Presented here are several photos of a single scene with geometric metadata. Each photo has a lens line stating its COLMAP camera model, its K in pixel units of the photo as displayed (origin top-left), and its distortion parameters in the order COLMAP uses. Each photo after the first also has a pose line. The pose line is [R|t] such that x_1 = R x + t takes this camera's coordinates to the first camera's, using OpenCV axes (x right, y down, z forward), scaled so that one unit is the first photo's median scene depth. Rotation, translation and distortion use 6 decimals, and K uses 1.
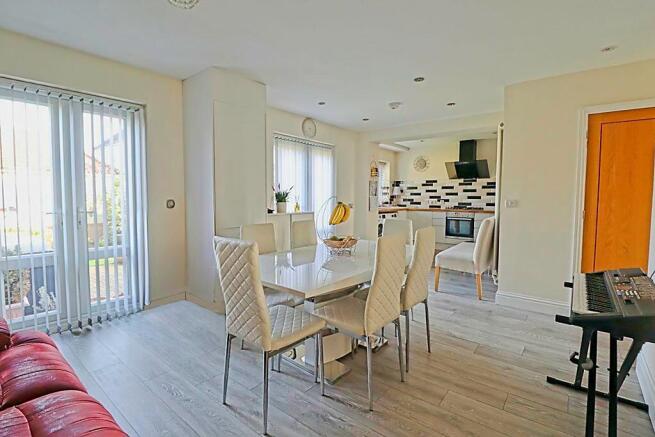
lens RADIAL K [[303.5, 0, 329.7], [0, 303.5, 216.2], [0, 0, 1]] dist [0.001183, 0.000030]
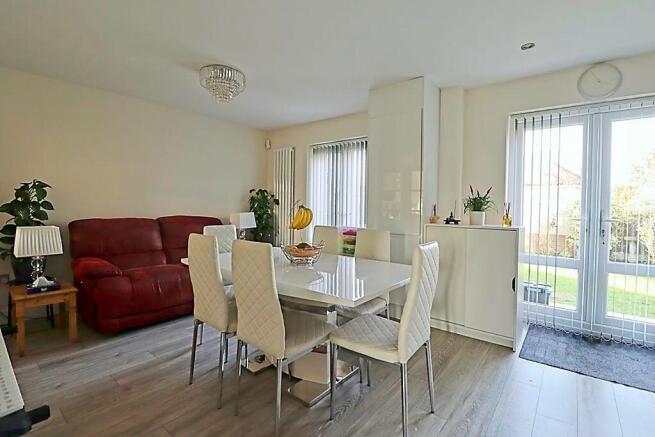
lens RADIAL K [[311.8, 0, 356.8], [0, 311.8, 218.0], [0, 0, 1]] dist [-0.000237, -0.000120]
pose [[0.069815, 0.034037, -0.996979, 0.341125], [-0.066640, 0.997344, 0.029383, -0.019103], [0.995332, 0.064387, 0.071898, 0.381439]]
